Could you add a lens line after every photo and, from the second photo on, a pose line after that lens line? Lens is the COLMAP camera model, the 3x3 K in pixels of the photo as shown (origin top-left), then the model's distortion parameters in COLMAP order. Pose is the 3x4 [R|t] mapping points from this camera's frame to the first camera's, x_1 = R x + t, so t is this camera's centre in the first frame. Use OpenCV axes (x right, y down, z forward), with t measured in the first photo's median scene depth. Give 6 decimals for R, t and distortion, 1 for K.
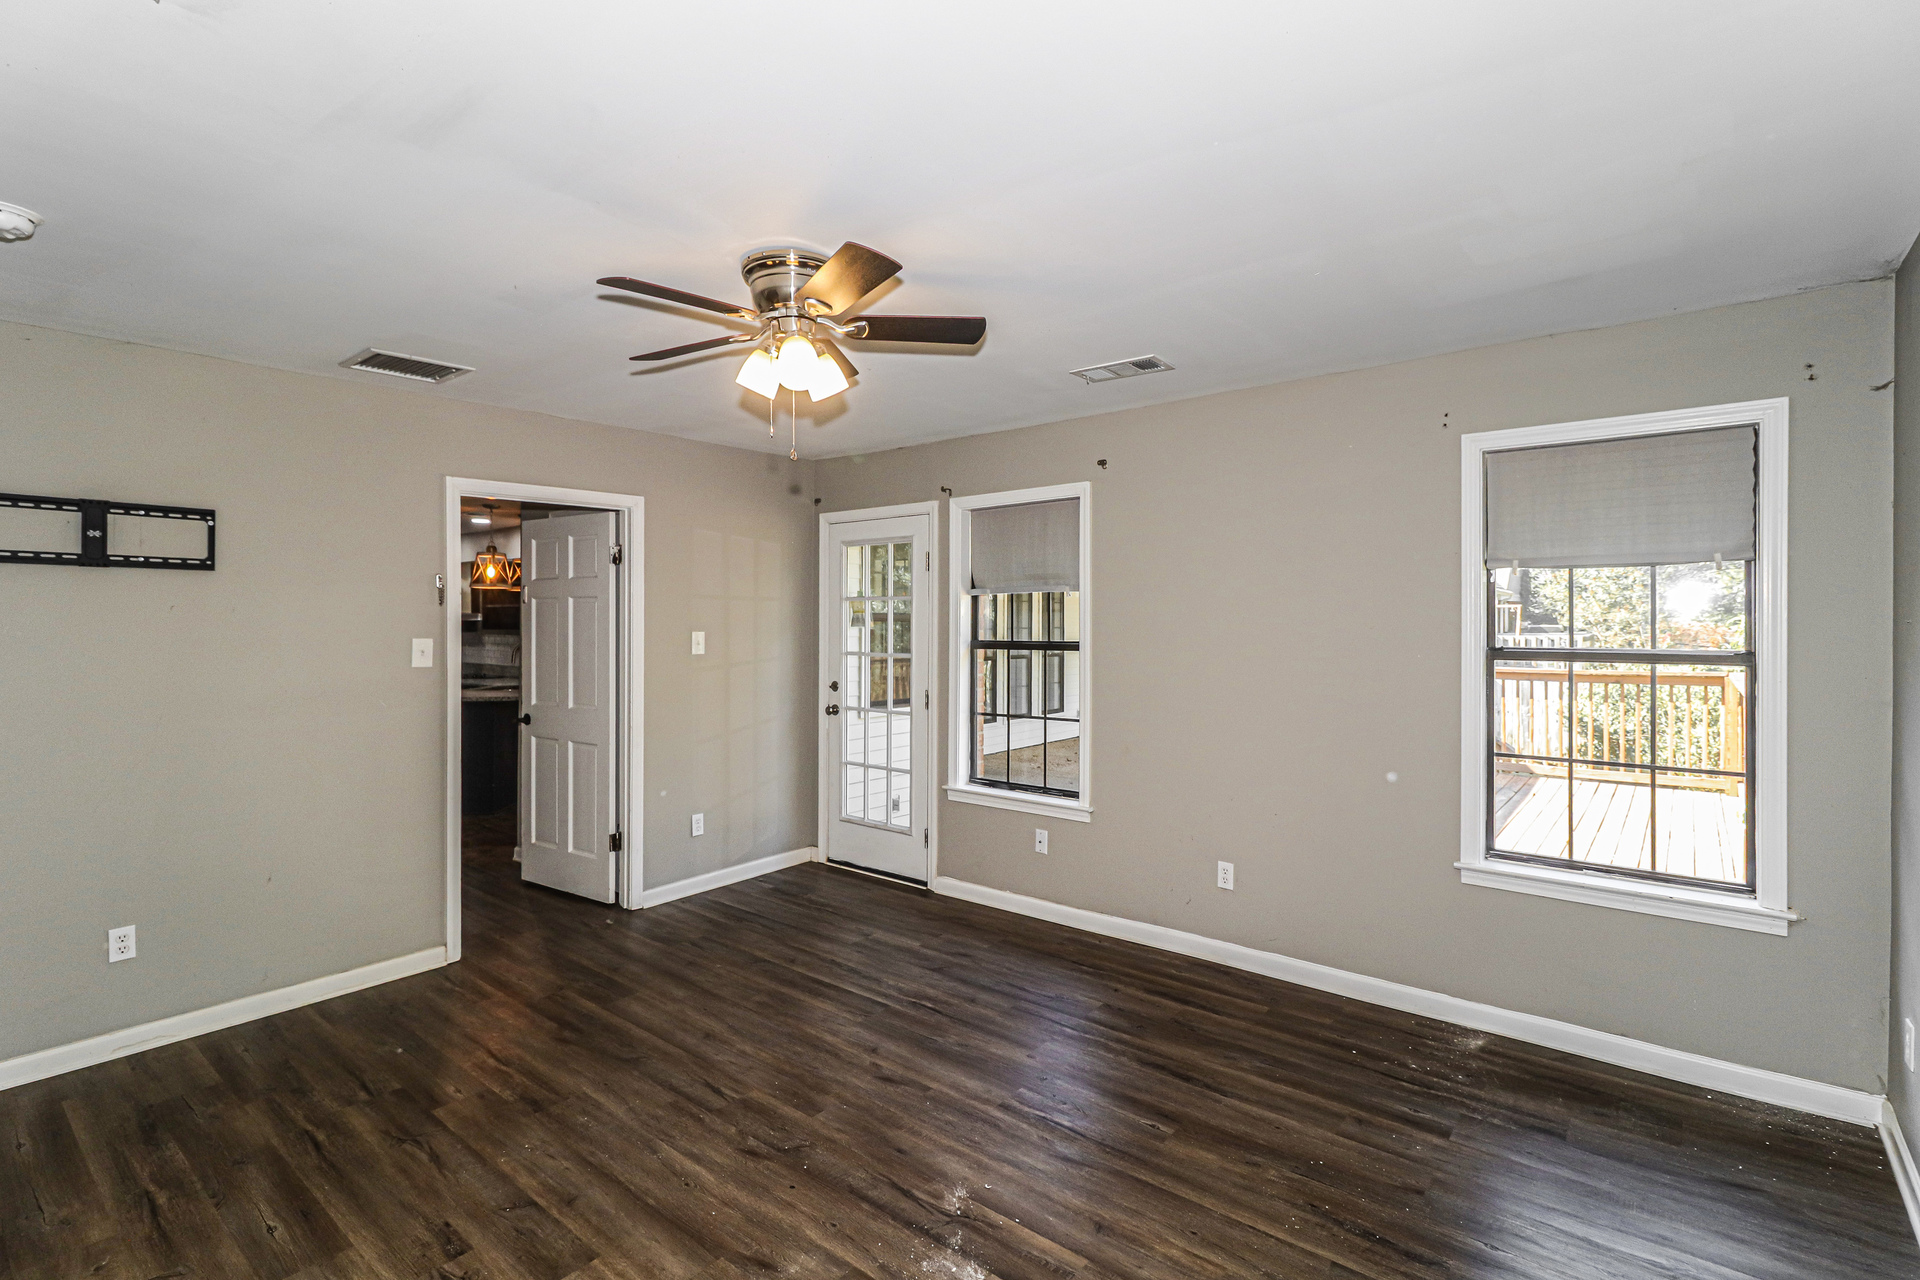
lens RADIAL K [[903.5, 0, 963.3], [0, 903.5, 618.7], [0, 0, 1]] dist [0.004987, 0.000107]
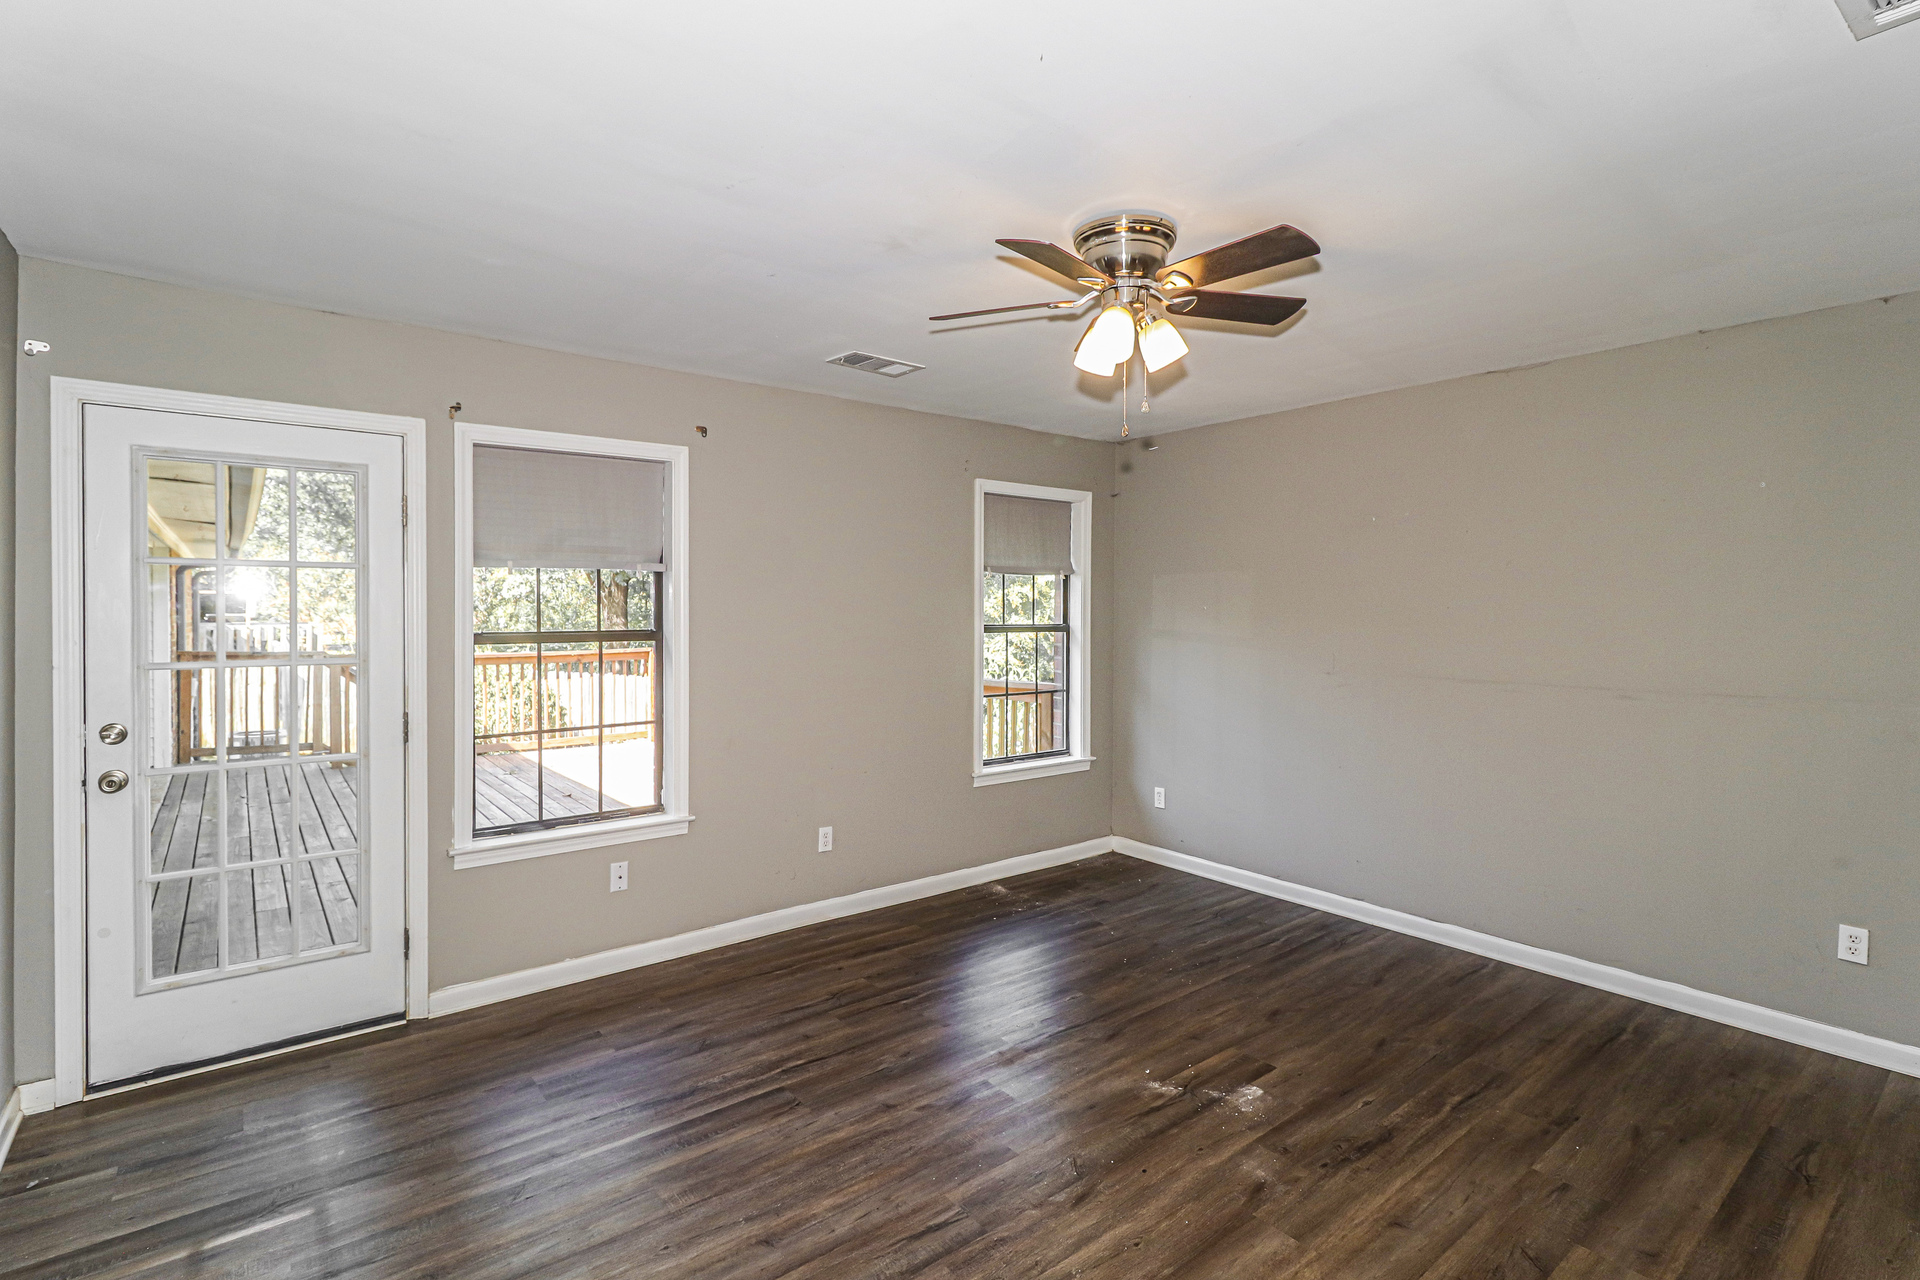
lens RADIAL K [[903.5, 0, 963.3], [0, 903.5, 618.7], [0, 0, 1]] dist [0.004987, 0.000107]
pose [[0.209570, -0.008625, 0.977756, -0.817406], [-0.003596, 0.999948, 0.009592, 0.007137], [-0.977787, -0.005526, 0.209528, 0.673418]]
